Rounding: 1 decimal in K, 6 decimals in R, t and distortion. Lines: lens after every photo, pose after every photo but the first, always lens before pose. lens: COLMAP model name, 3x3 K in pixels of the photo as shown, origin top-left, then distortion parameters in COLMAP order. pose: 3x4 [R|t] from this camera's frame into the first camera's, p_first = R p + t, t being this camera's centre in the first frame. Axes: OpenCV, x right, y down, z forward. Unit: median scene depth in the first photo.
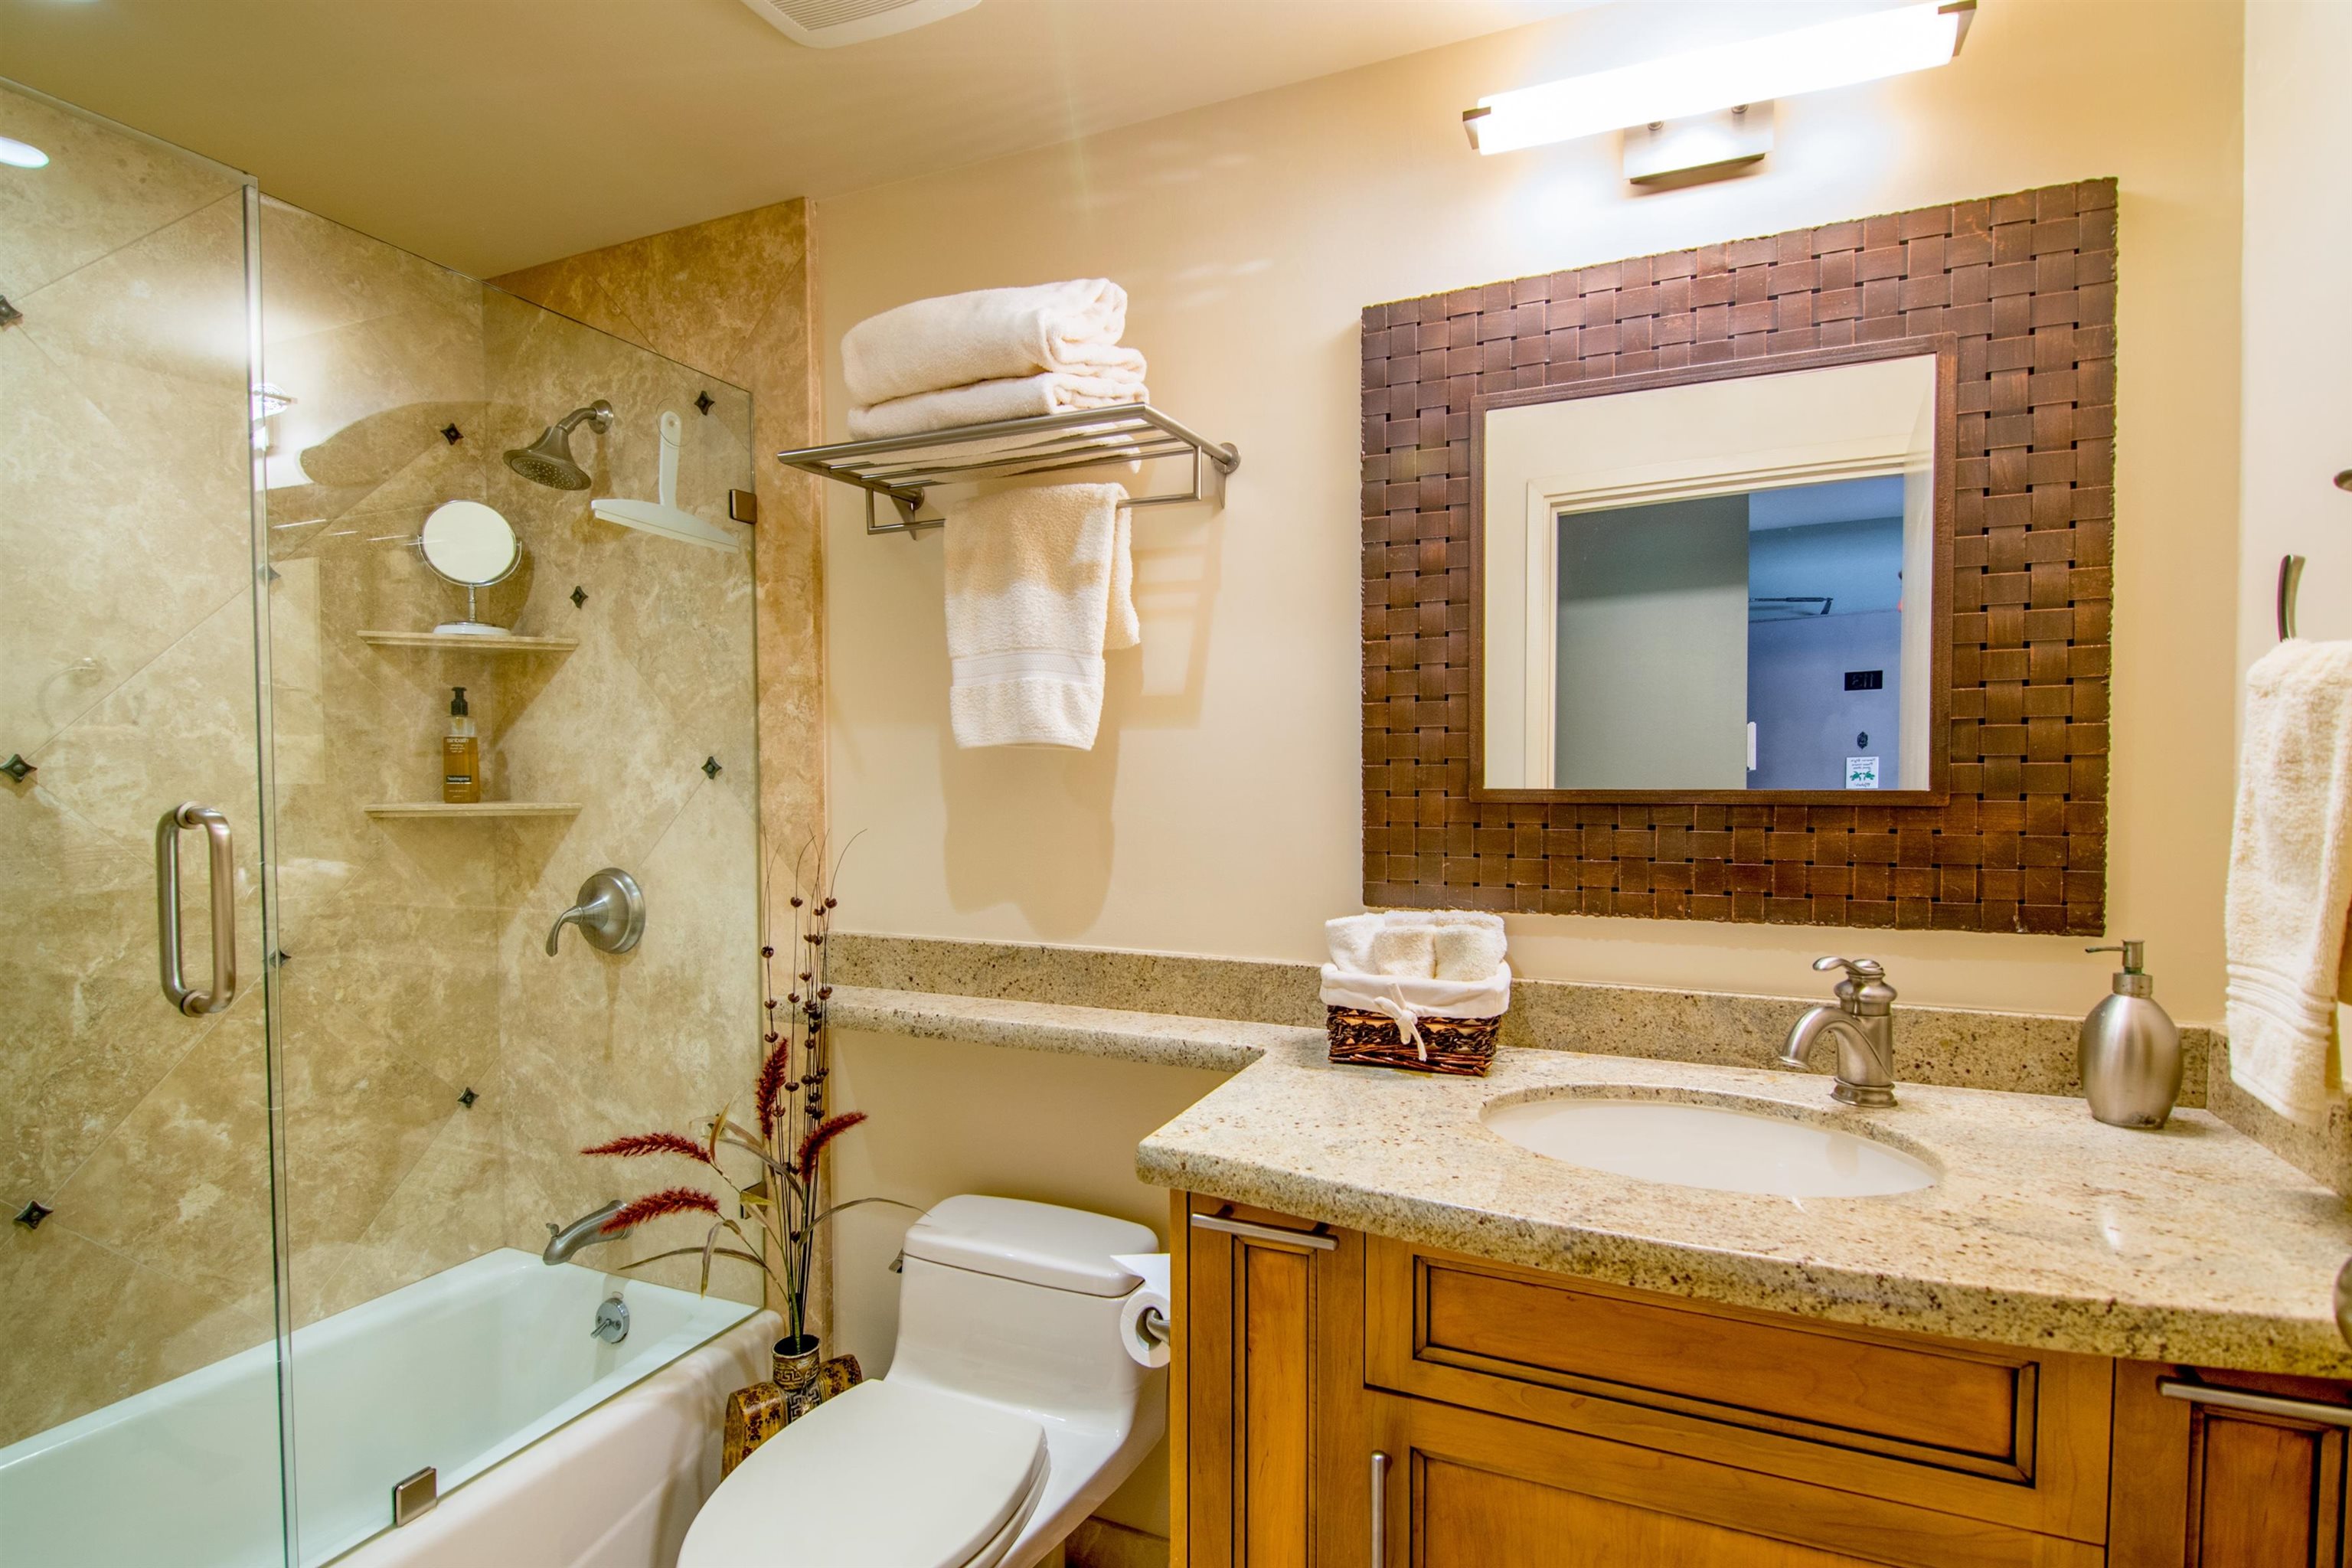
lens RADIAL K [[1175.1, 0, 1191.4], [0, 1175.1, 807.3], [0, 0, 1]] dist [0.018274, -0.016746]
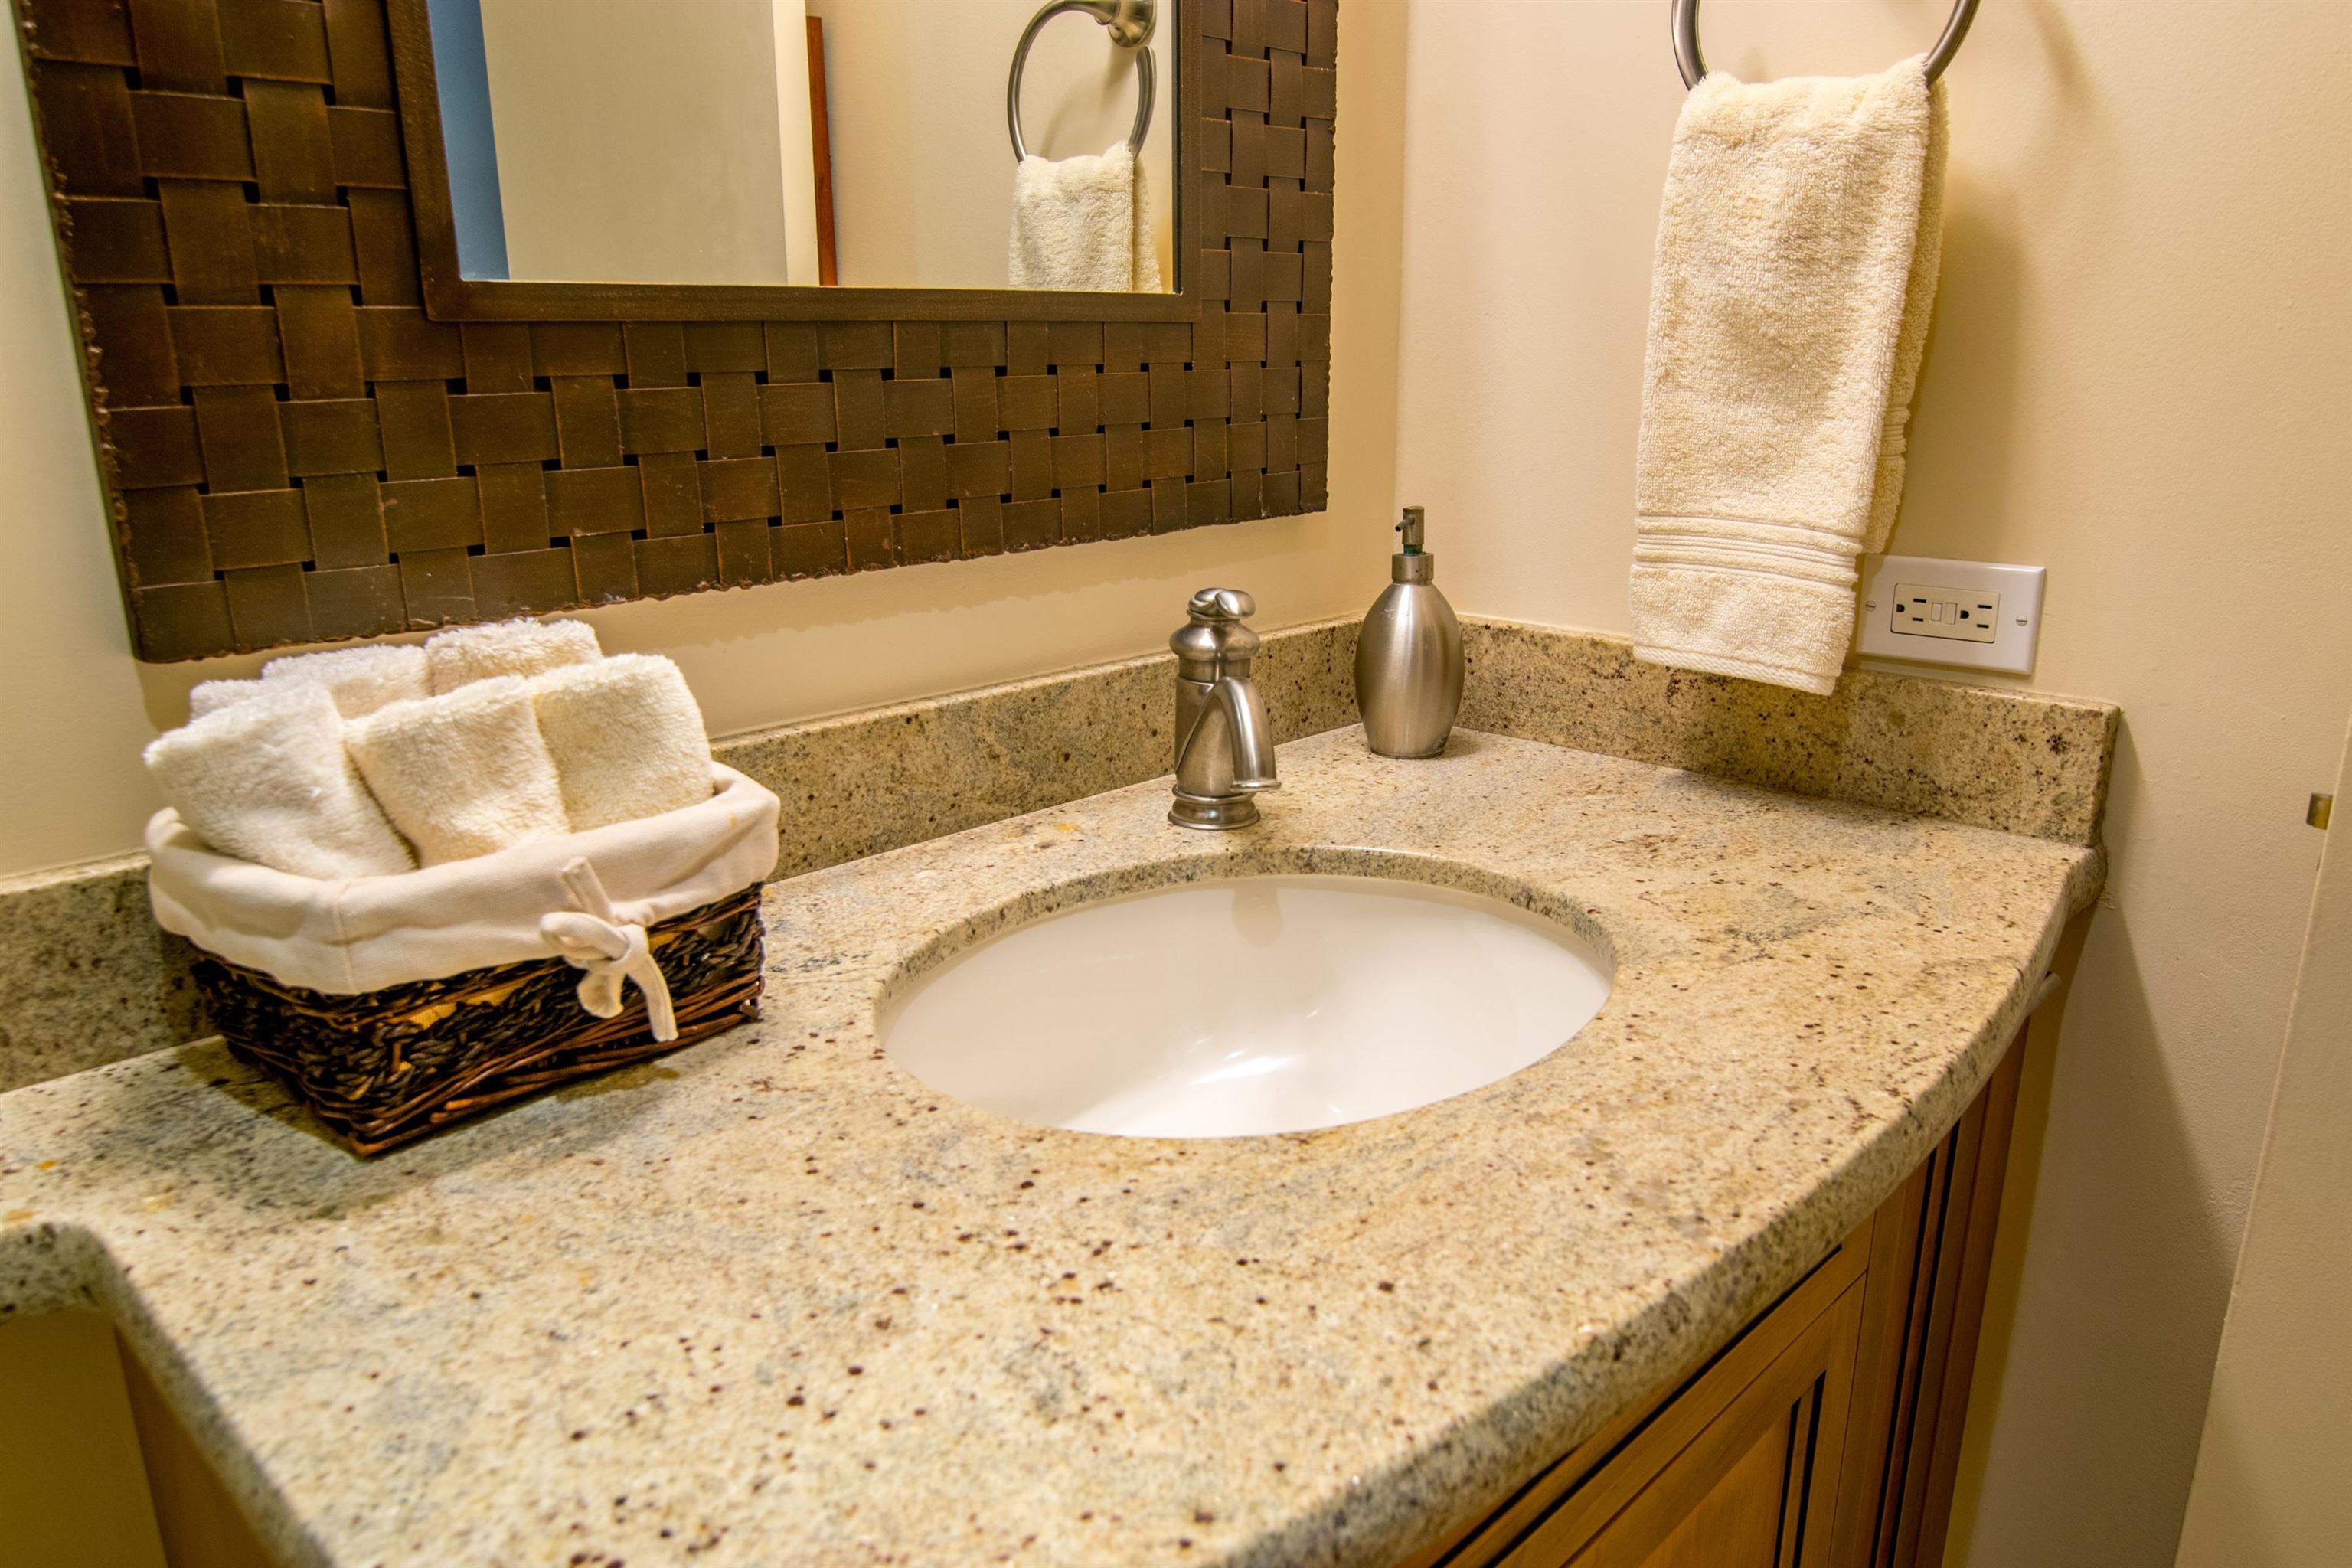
lens RADIAL K [[1604.3, 0, 1158.6], [0, 1604.3, 809.6], [0, 0, 1]] dist [-0.002964, -0.005208]
pose [[0.365508, -0.264320, 0.892490, -0.139411], [0.034039, 0.961988, 0.270962, 0.012656], [-0.930186, -0.068660, 0.360611, 0.545416]]
